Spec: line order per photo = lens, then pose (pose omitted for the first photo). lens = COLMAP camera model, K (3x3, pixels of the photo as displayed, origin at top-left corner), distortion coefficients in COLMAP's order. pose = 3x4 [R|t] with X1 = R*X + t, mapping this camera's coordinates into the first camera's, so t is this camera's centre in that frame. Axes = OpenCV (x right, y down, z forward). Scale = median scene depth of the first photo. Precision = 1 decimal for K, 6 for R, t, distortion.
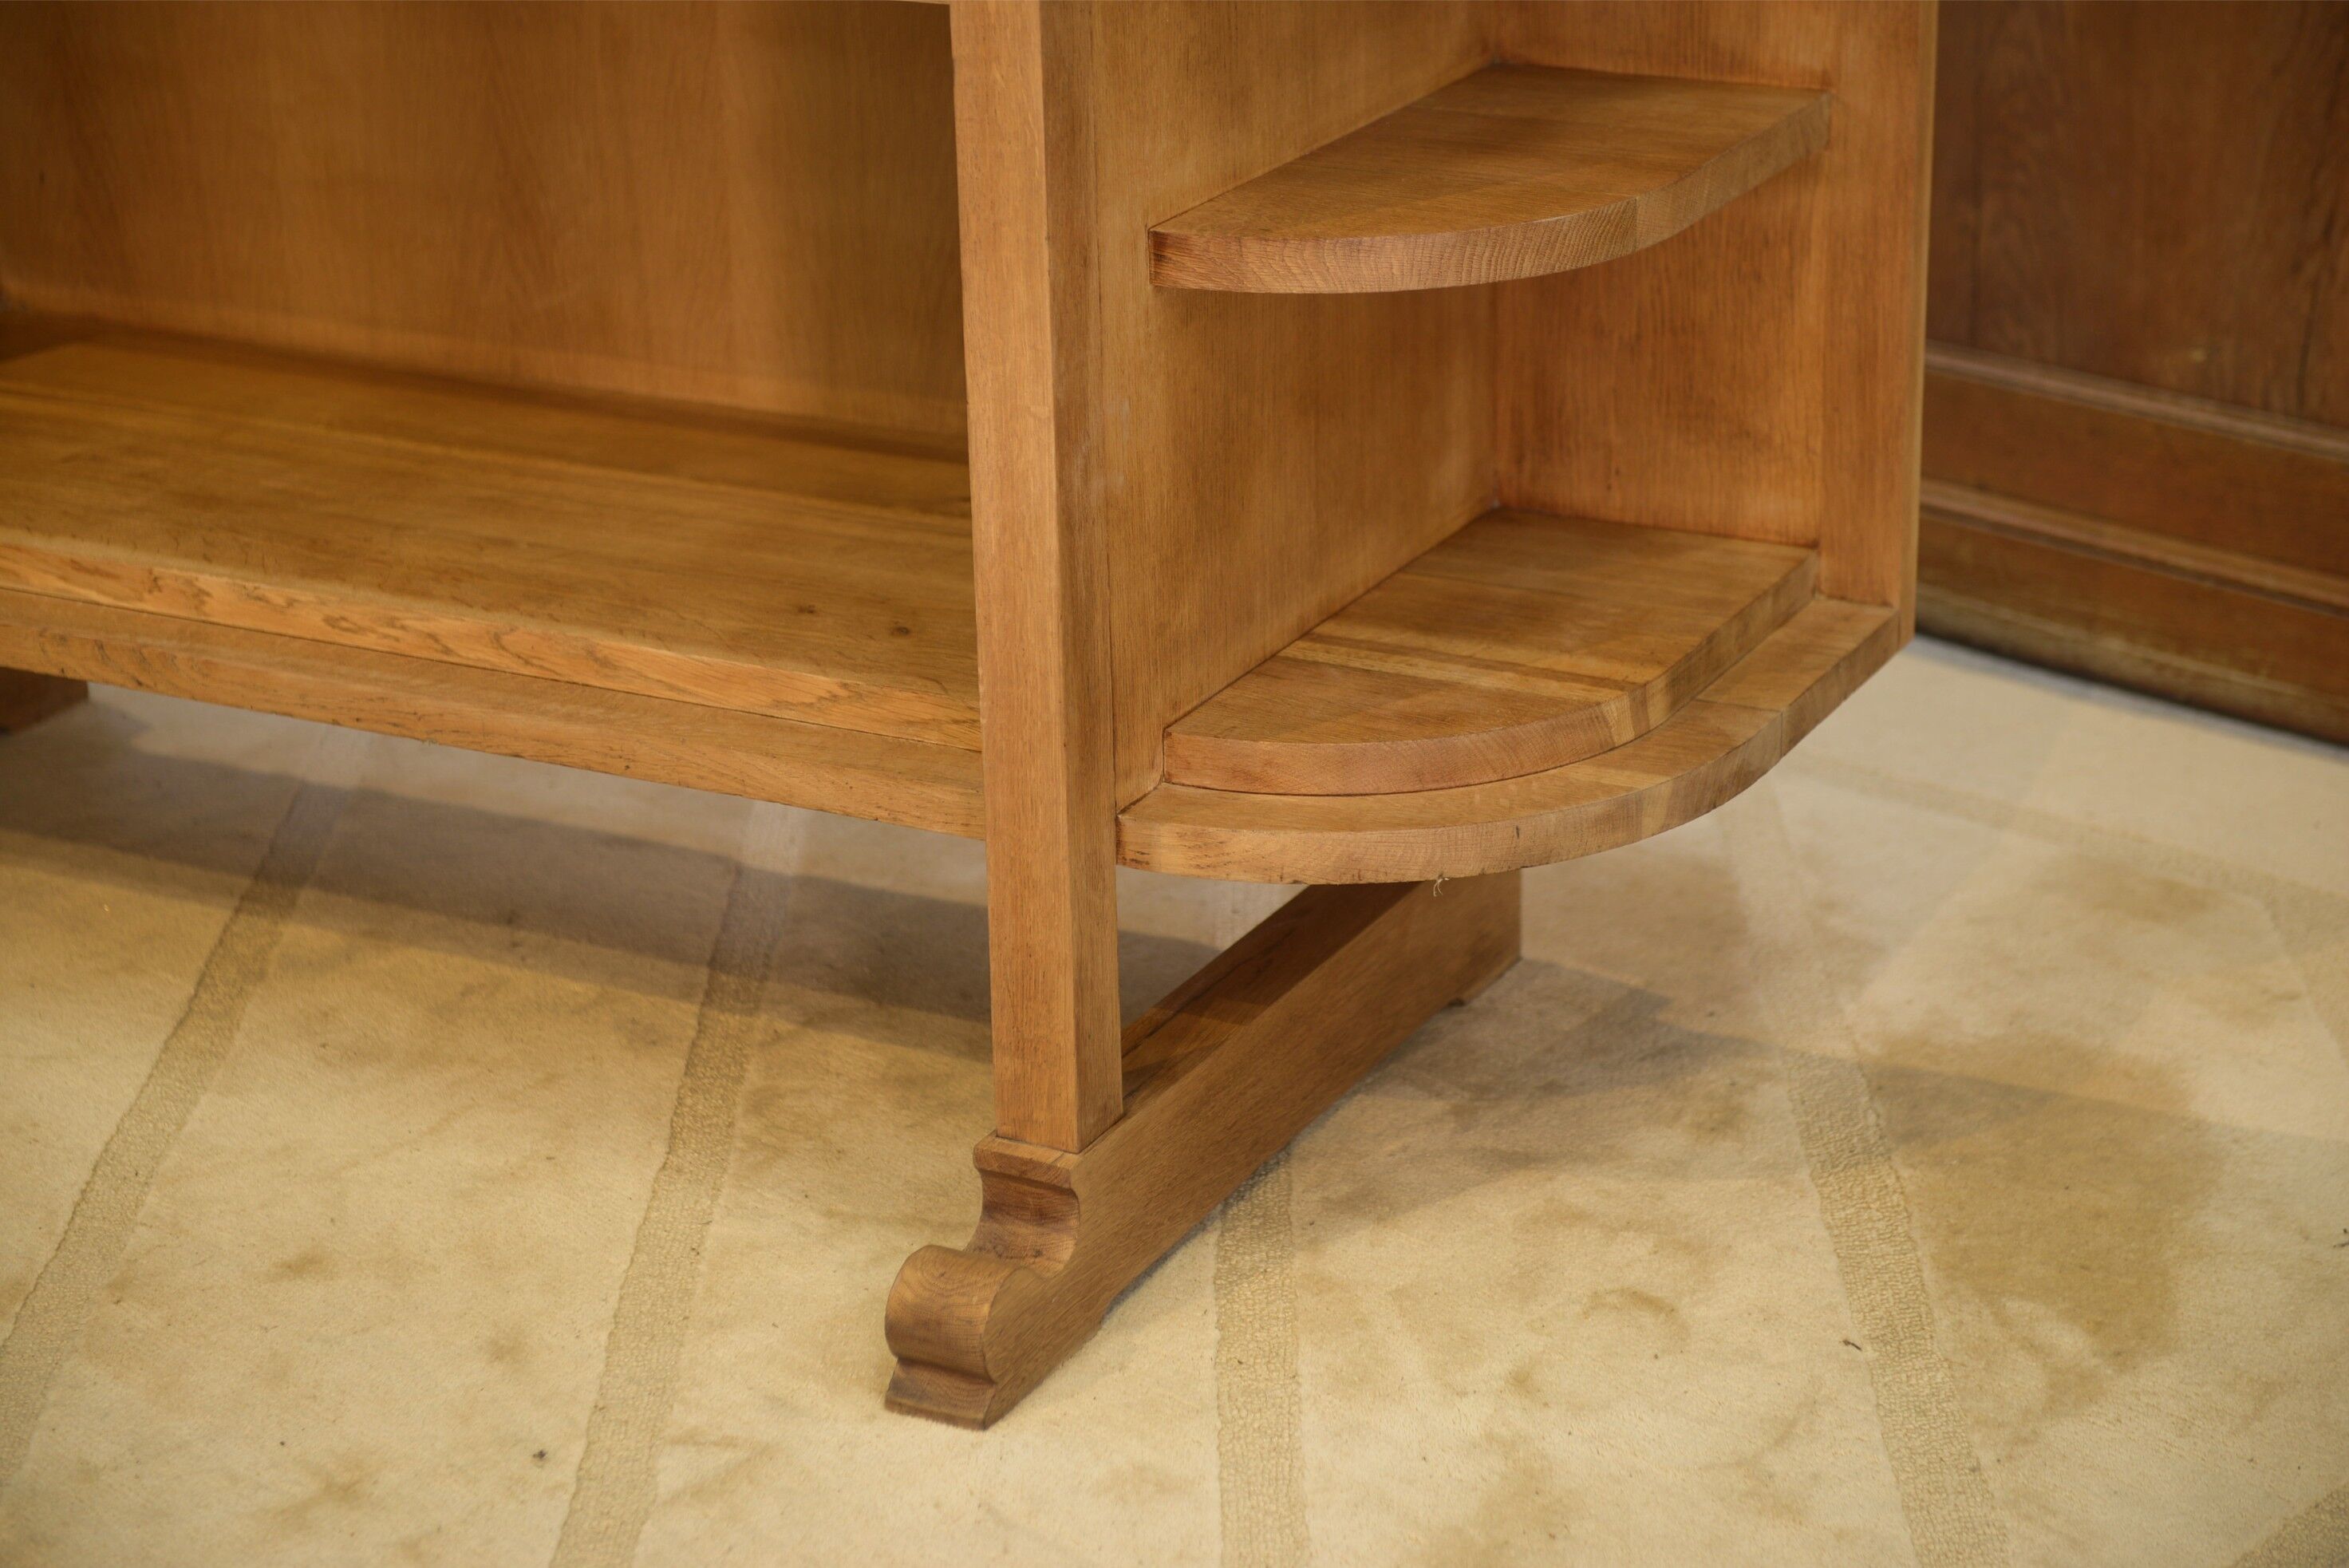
lens RADIAL K [[4450.6, 0, 1189.9], [0, 4450.6, 781.2], [0, 0, 1]] dist [0.148654, -0.535579]
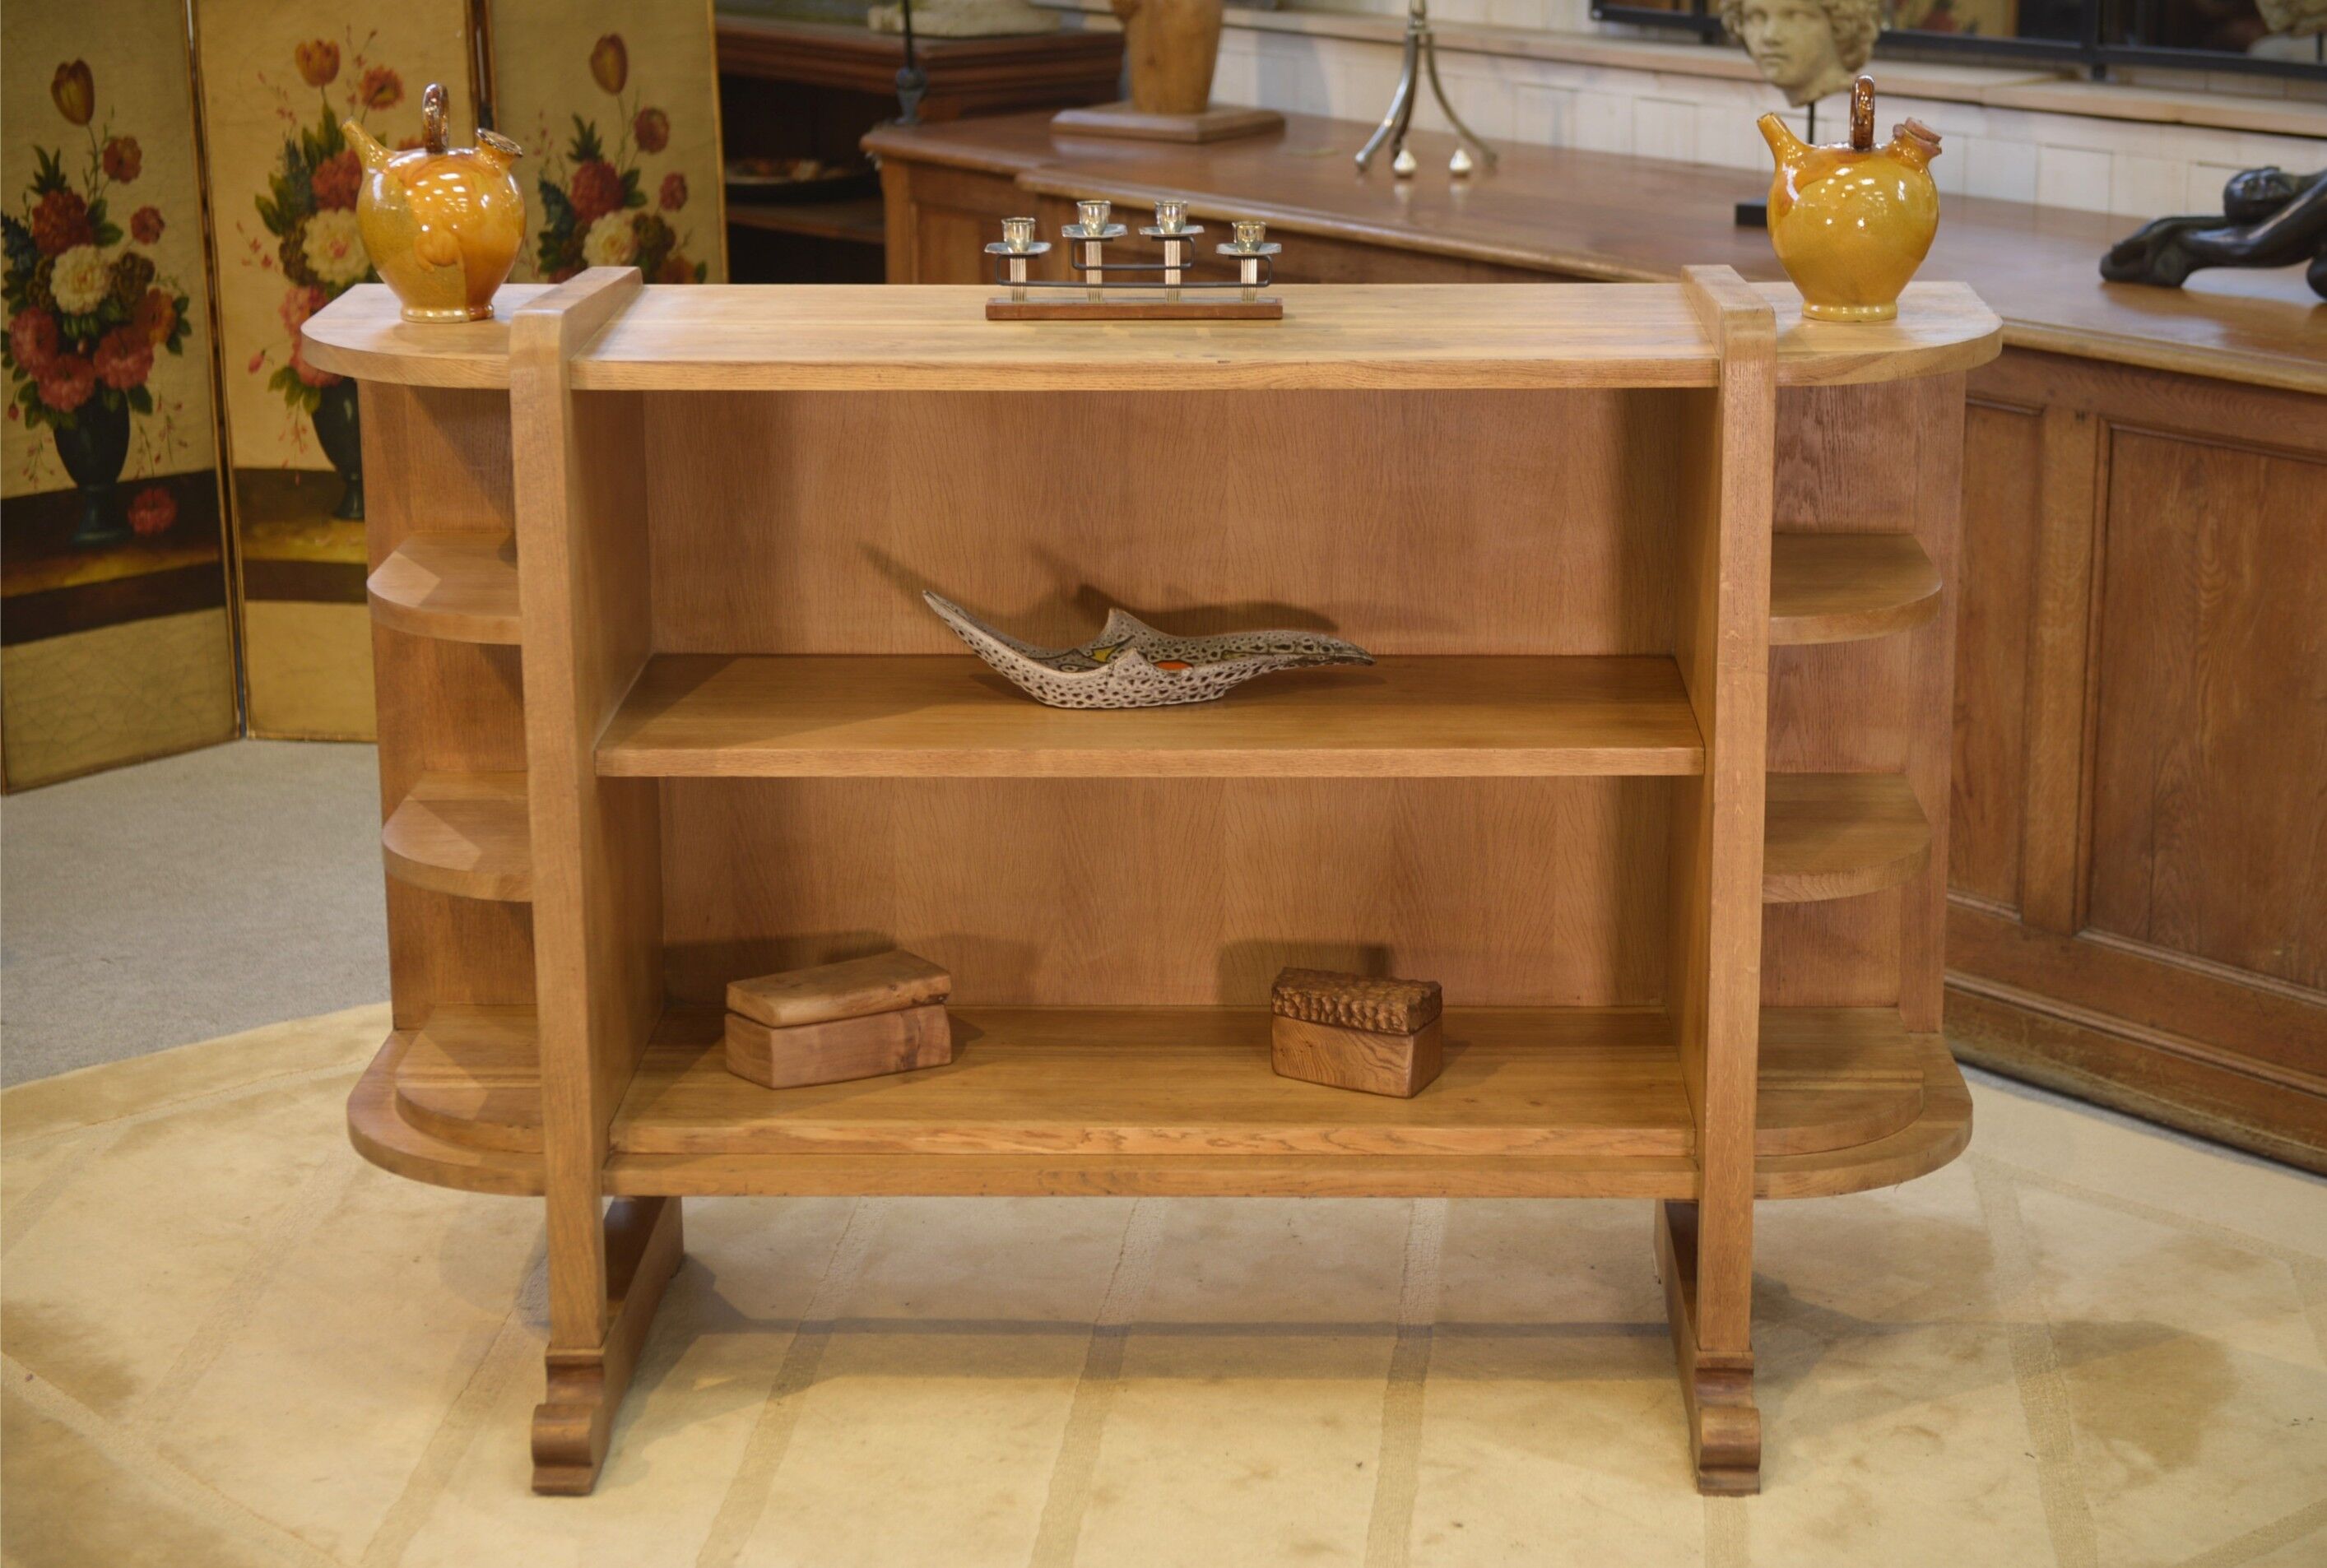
lens RADIAL K [[4522.4, 0, 1211.5], [0, 4522.4, 794.9], [0, 0, 1]] dist [0.138206, -0.427398]
pose [[0.894031, -0.093885, 0.438057, -0.980483], [0.145518, 0.985633, -0.085746, -0.017825], [-0.423713, 0.140405, 0.894849, -0.637536]]
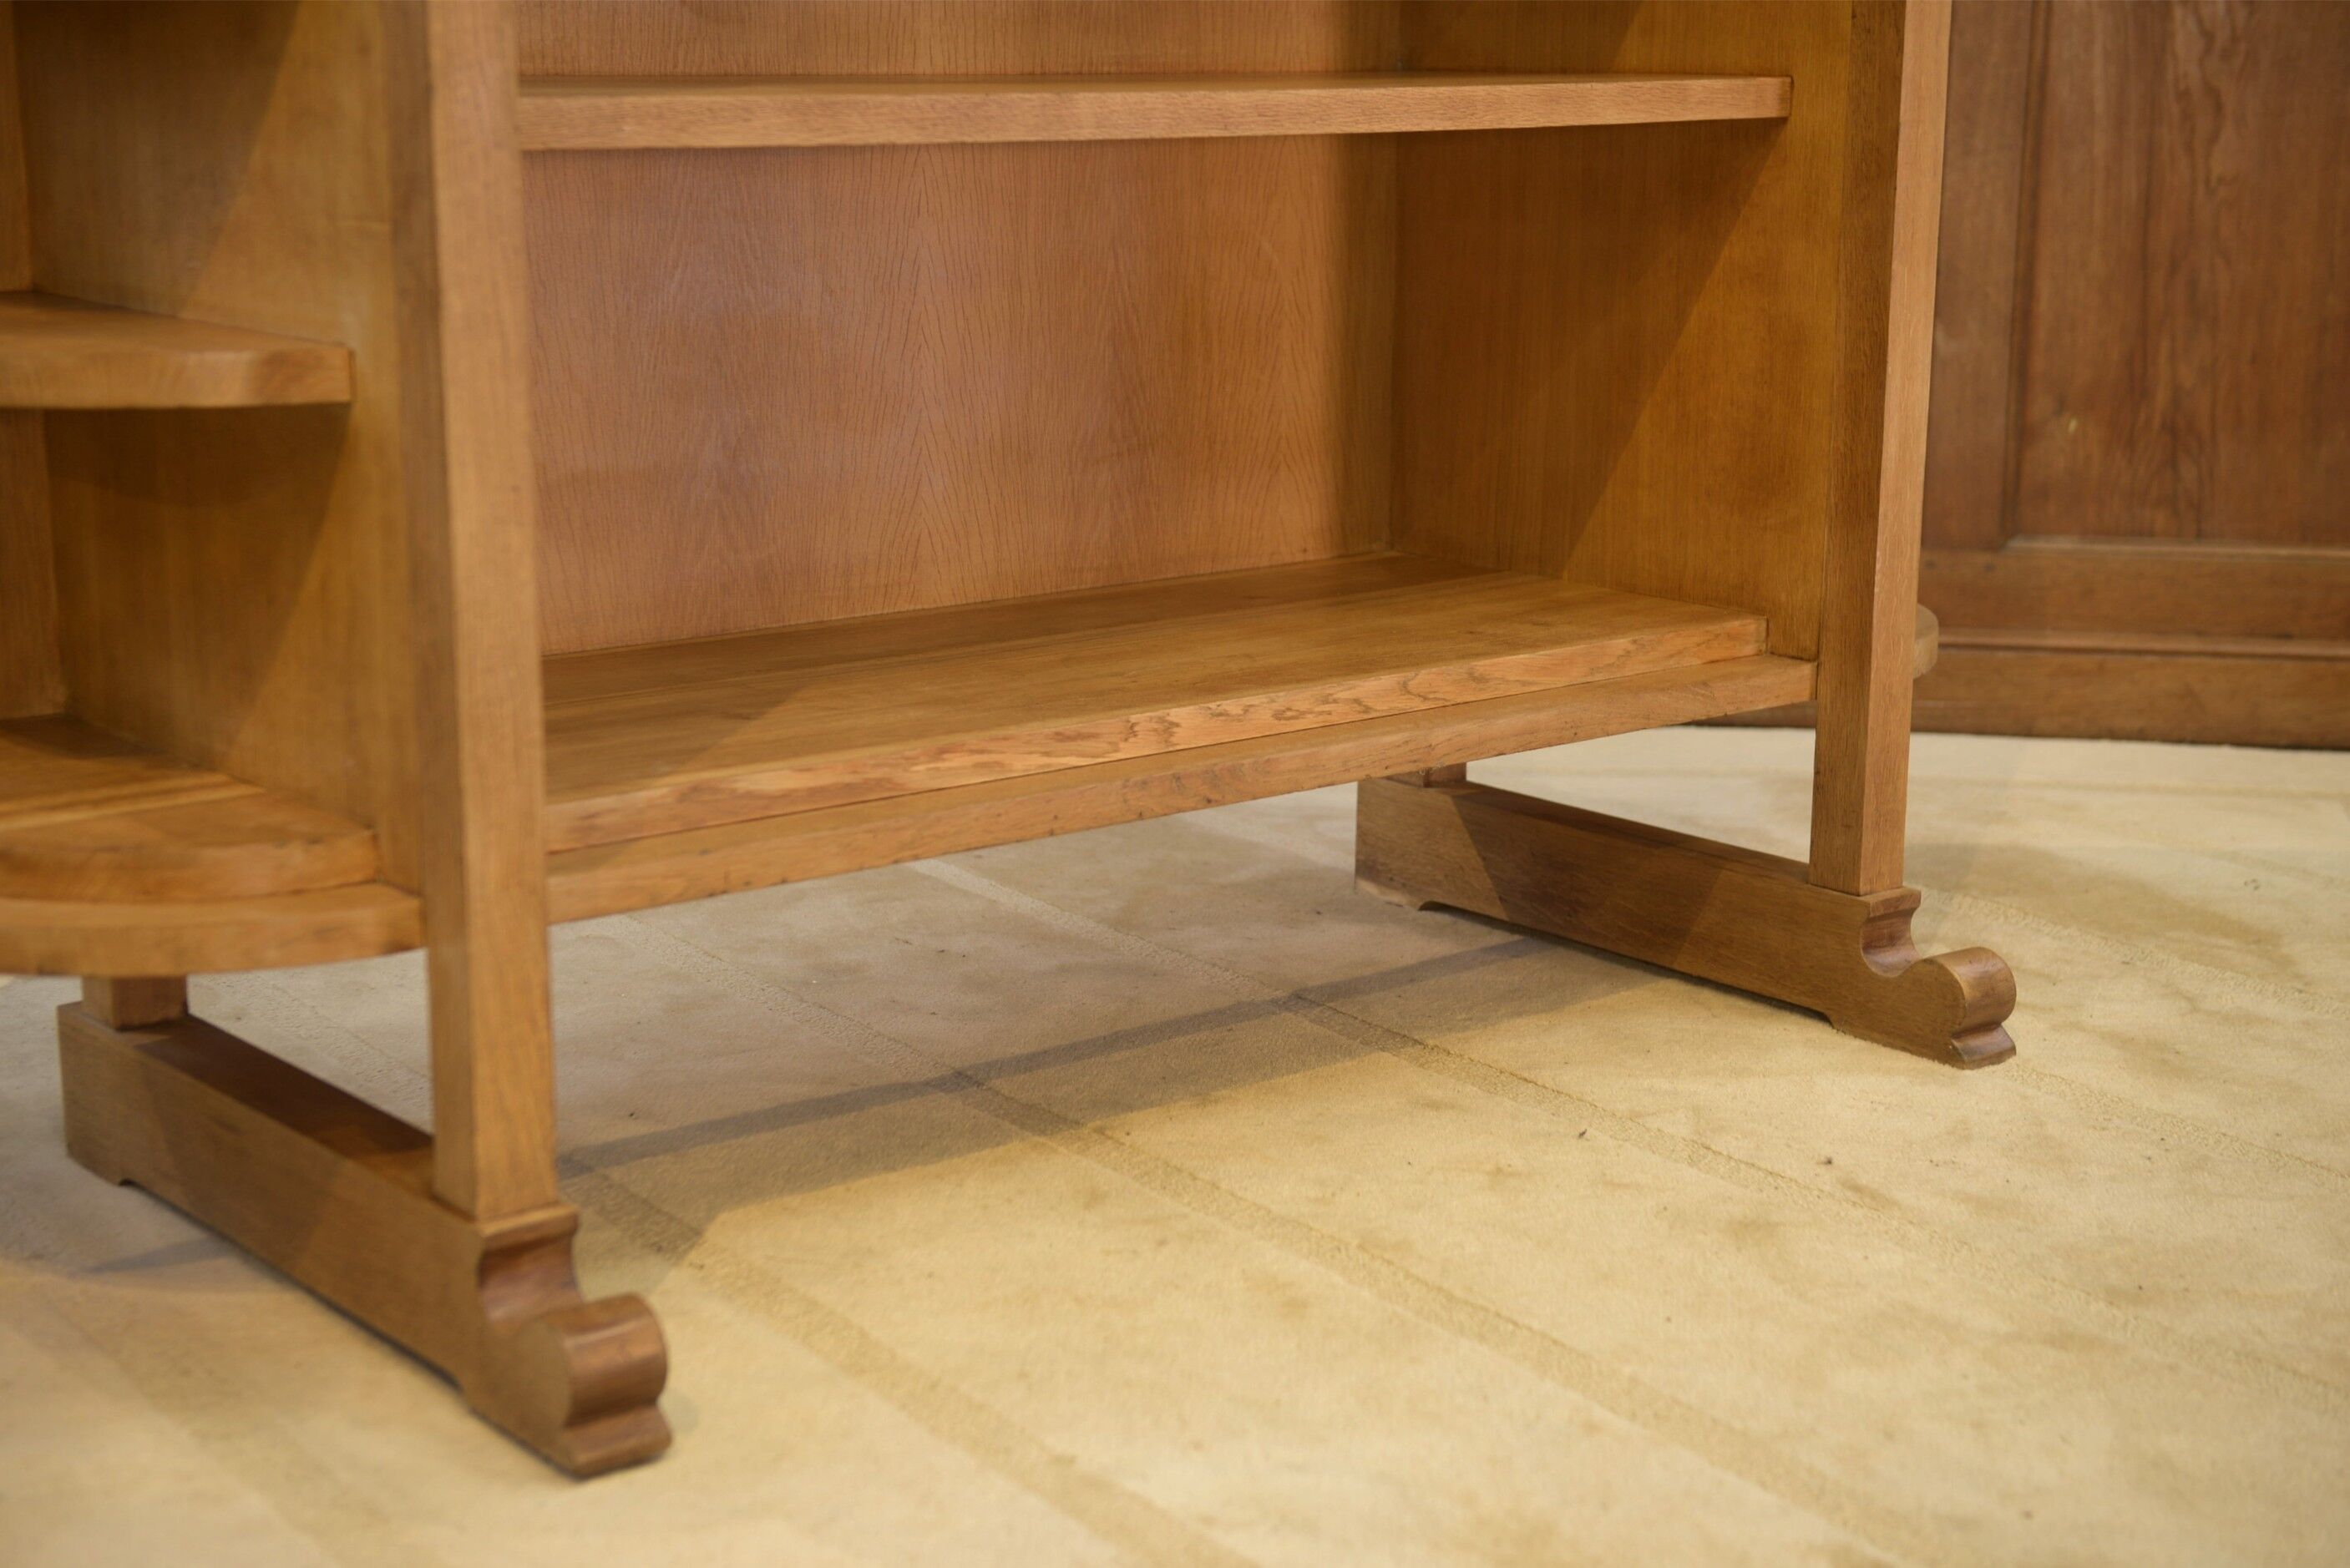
lens RADIAL K [[3508.8, 0, 1175.0], [0, 3508.8, 784.0], [0, 0, 1]] dist [0.149609, -0.037299]
pose [[0.384427, -0.173320, 0.906740, -1.059342], [0.318114, 0.946929, 0.046132, -0.070867], [-0.866614, 0.270712, 0.419160, 0.649519]]
